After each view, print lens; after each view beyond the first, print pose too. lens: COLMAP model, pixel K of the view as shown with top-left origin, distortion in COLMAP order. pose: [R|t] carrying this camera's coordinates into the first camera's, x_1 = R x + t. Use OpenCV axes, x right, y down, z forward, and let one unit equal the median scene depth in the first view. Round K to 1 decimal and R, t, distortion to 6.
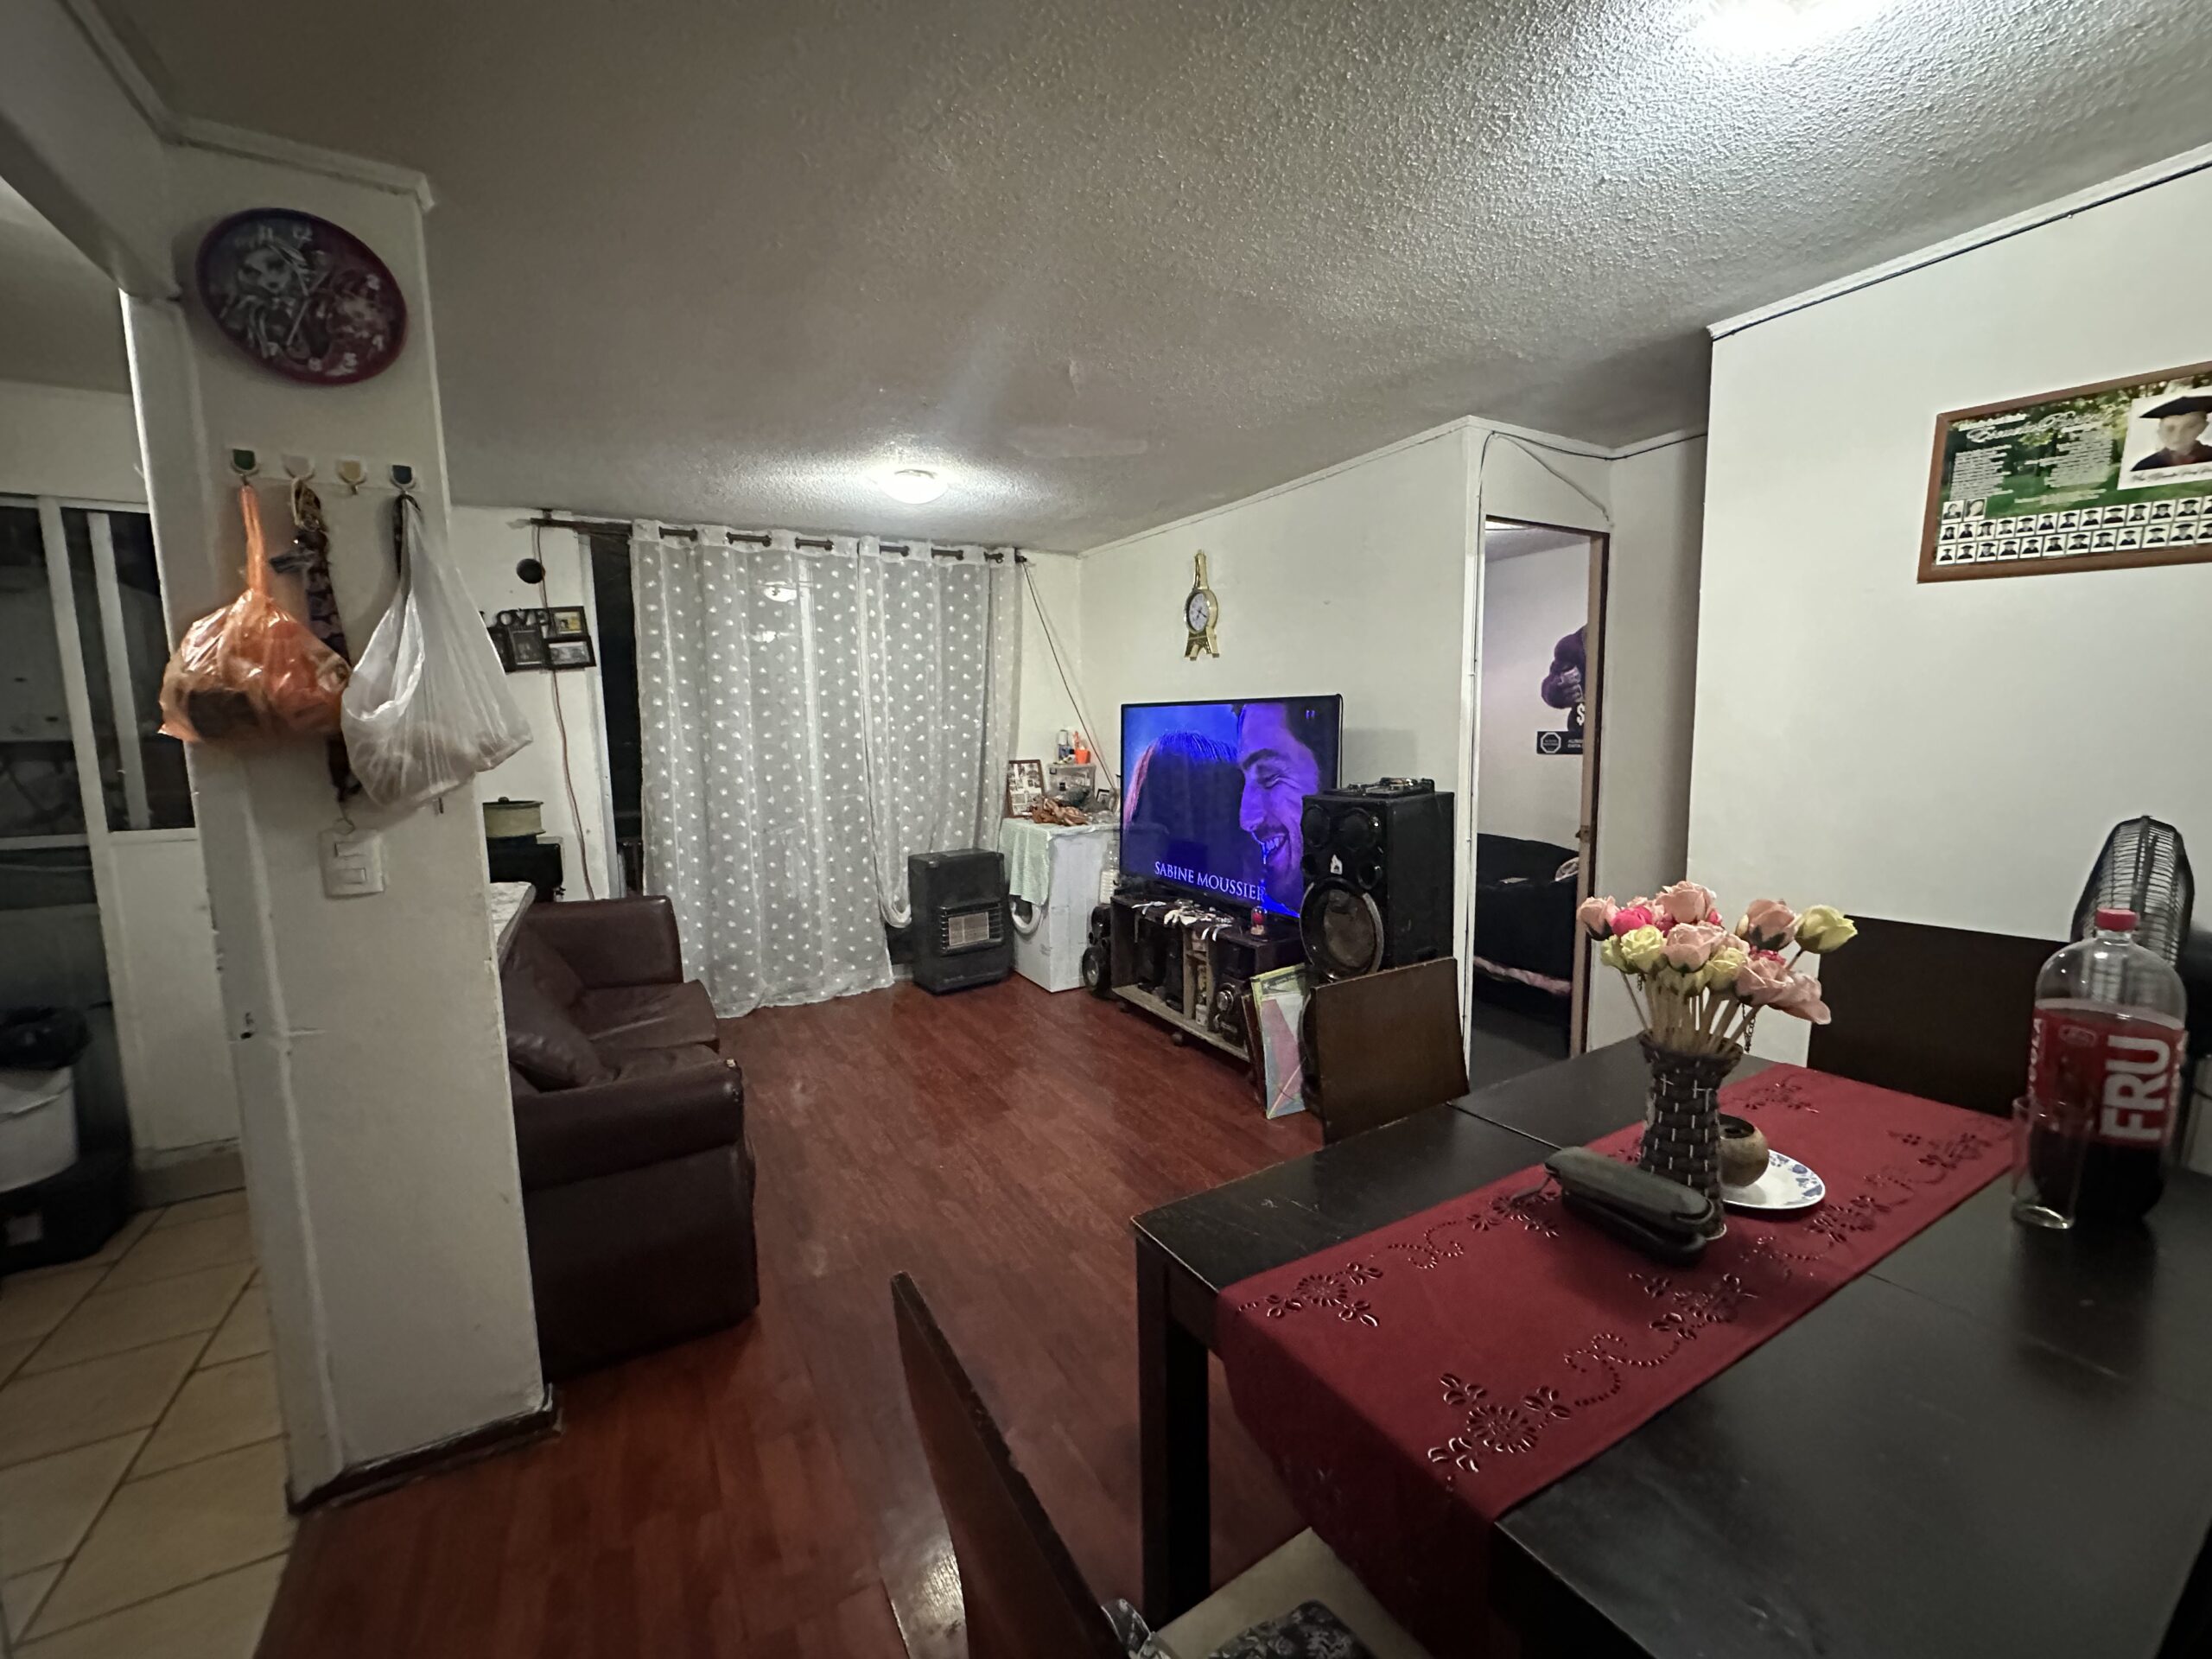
lens RADIAL K [[879.5, 0, 1107.0], [0, 879.5, 827.7], [0, 0, 1]] dist [-0.005896, 0.000960]
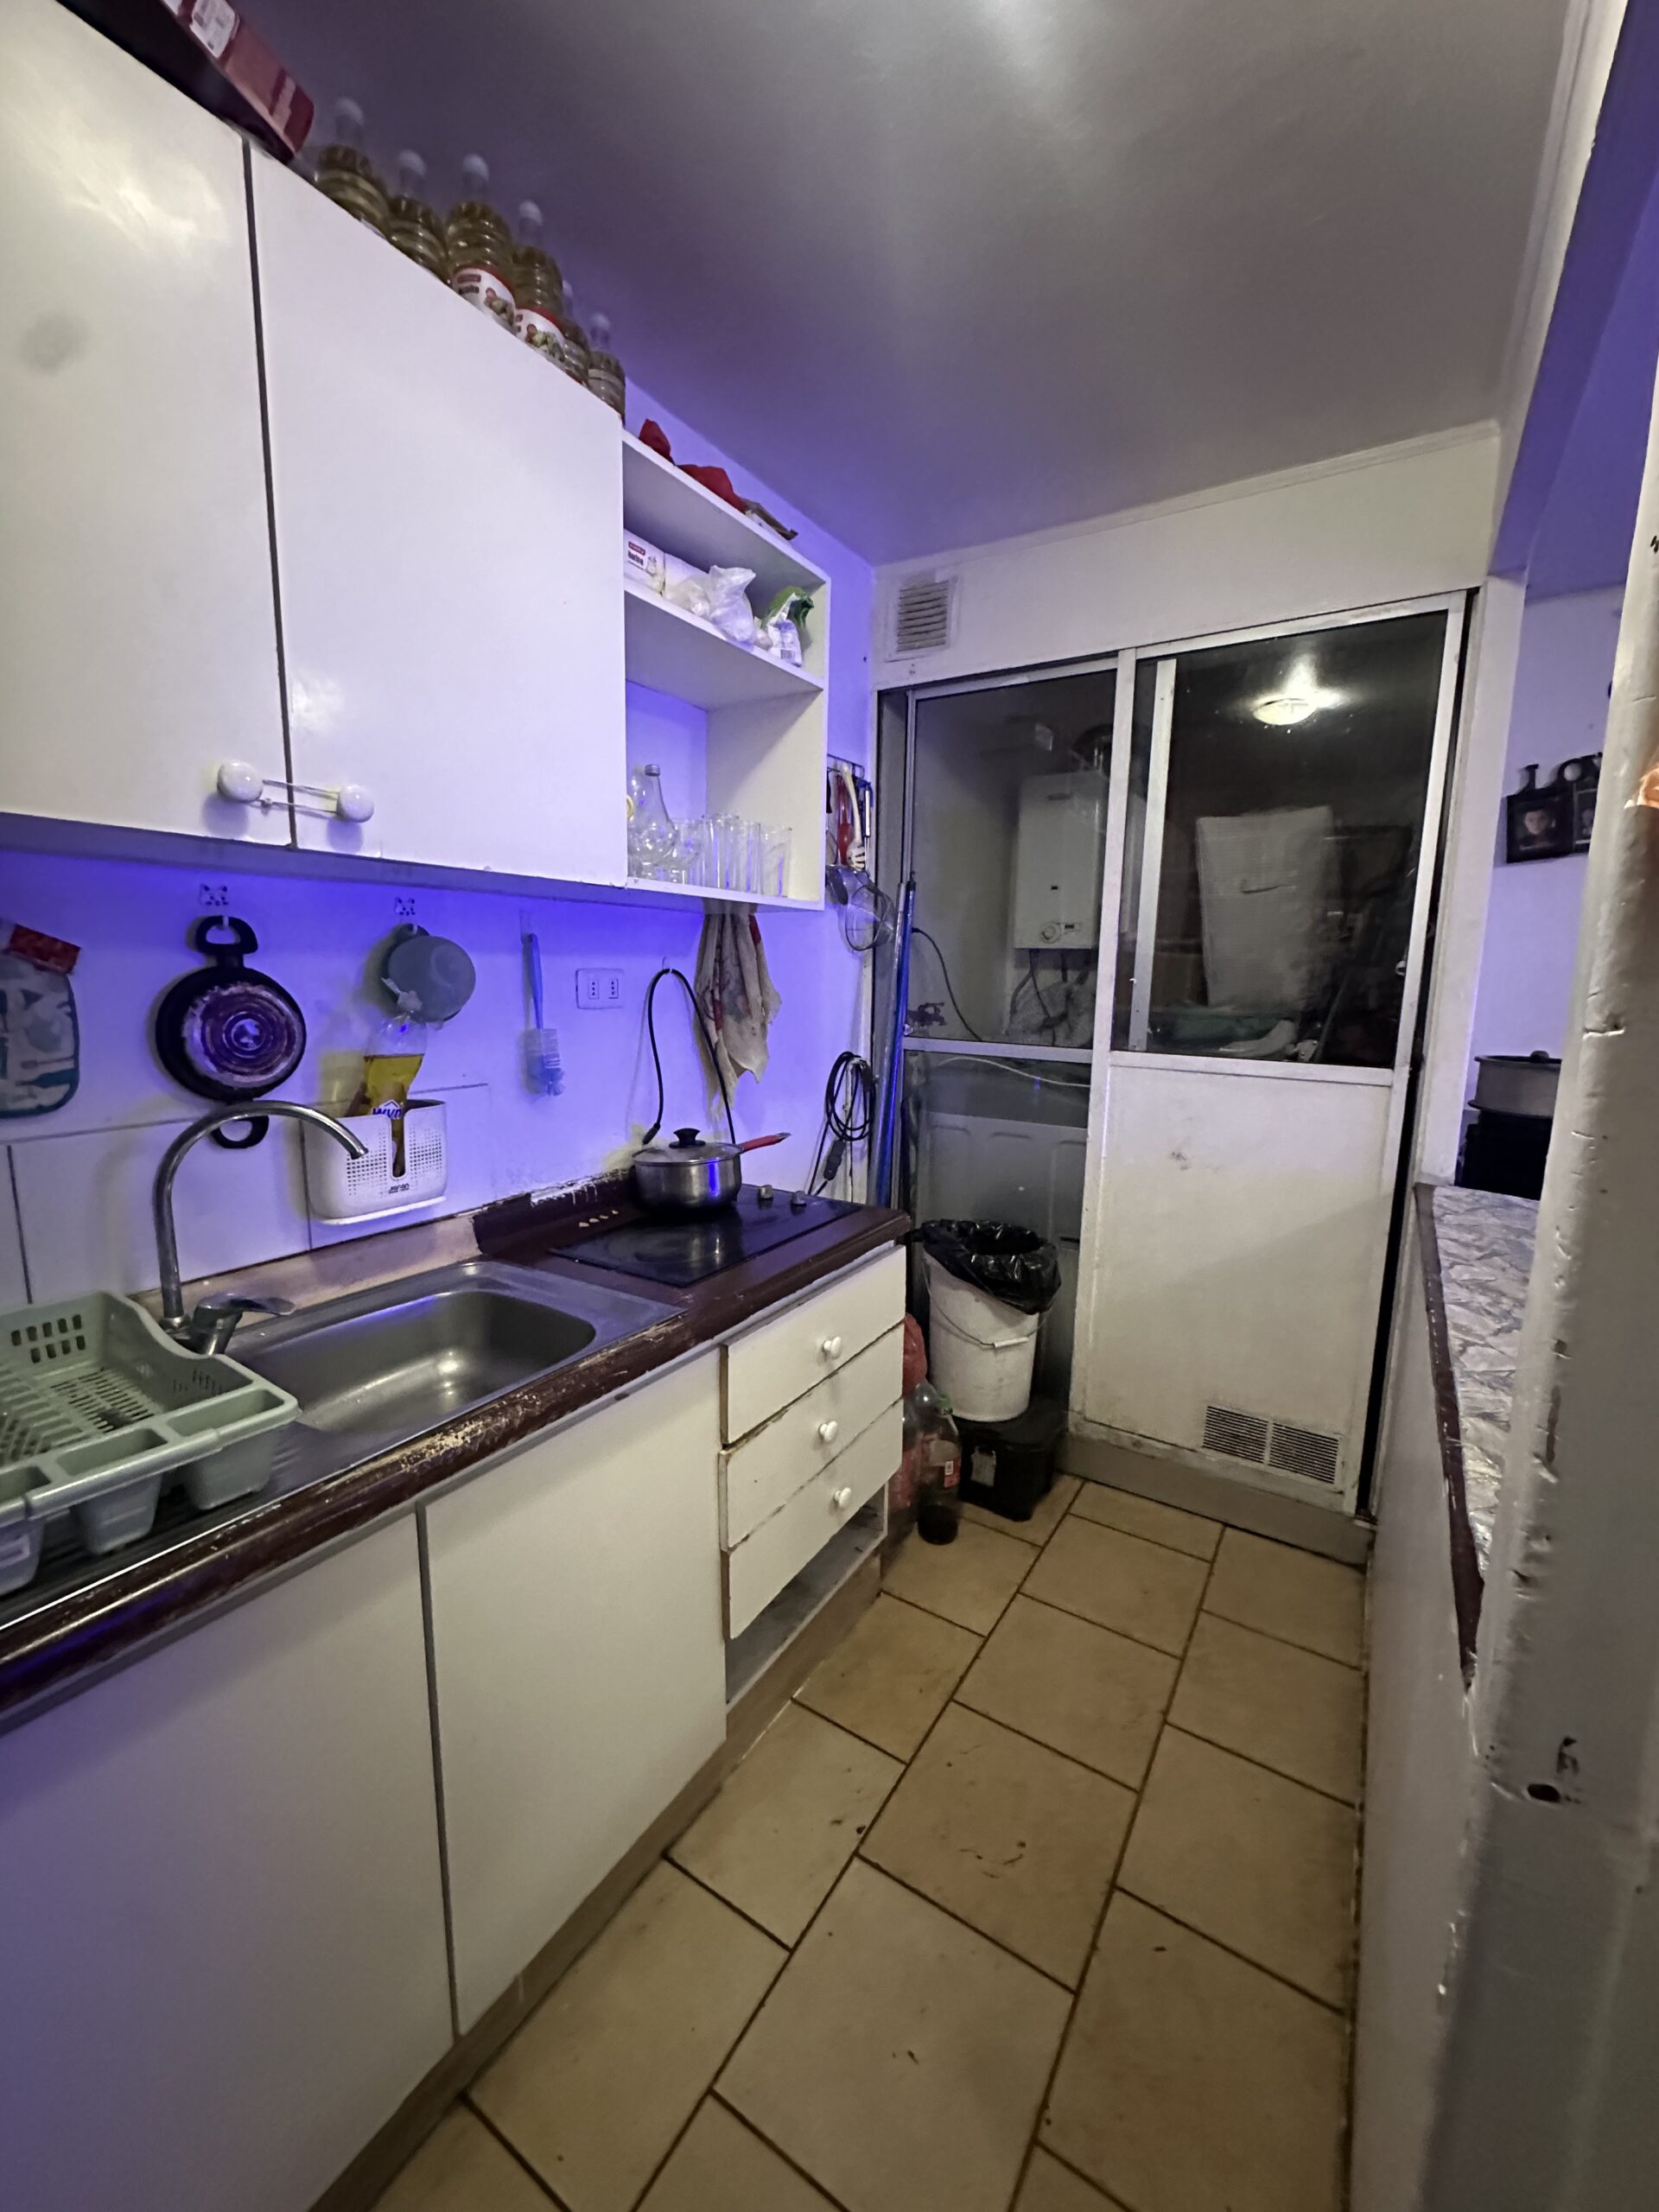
lens RADIAL K [[879.5, 0, 829.9], [0, 879.5, 1107.8], [0, 0, 1]] dist [-0.005896, 0.000960]
pose [[0.460155, 0.166006, -0.872181, -0.536222], [-0.126345, 0.984610, 0.120746, -0.009552], [0.878803, 0.054634, 0.474047, 0.374231]]
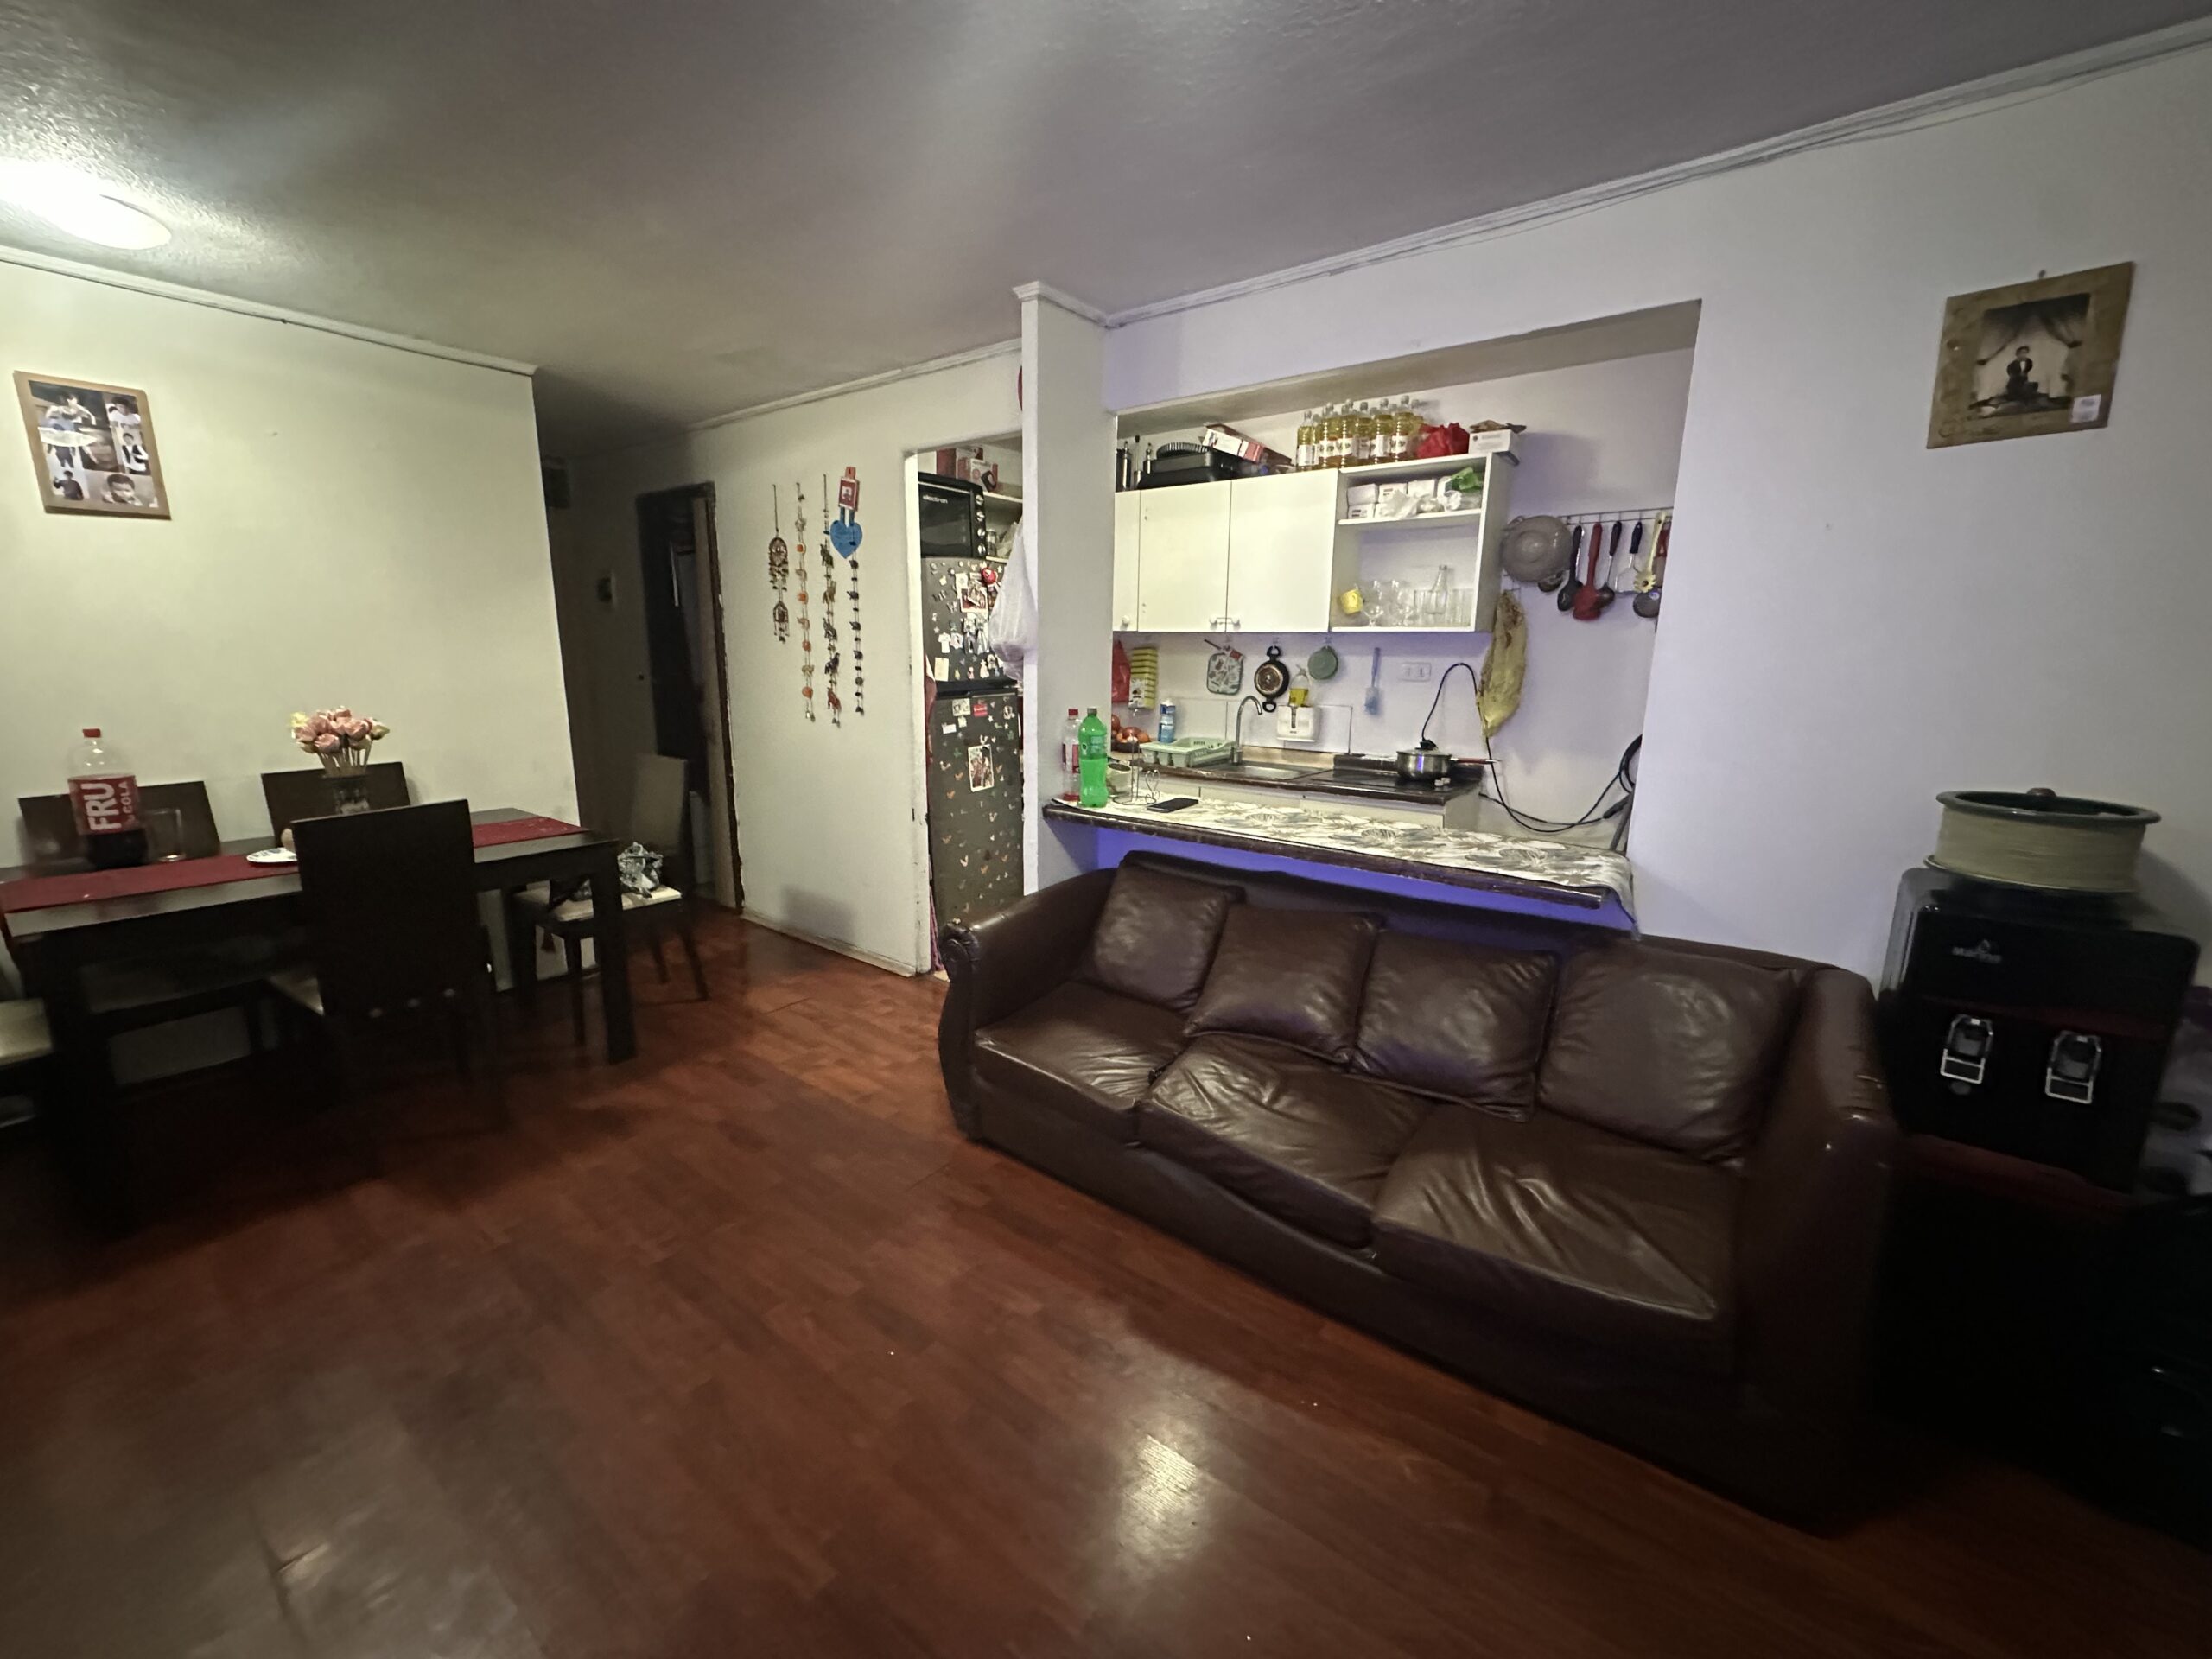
lens RADIAL K [[879.5, 0, 1106.6], [0, 879.5, 830.1], [0, 0, 1]] dist [-0.005896, 0.000960]
pose [[-0.922798, 0.088752, -0.374922, -0.153419], [-0.036187, 0.948839, 0.313679, -0.194038], [0.383581, 0.303030, -0.872375, 1.754294]]
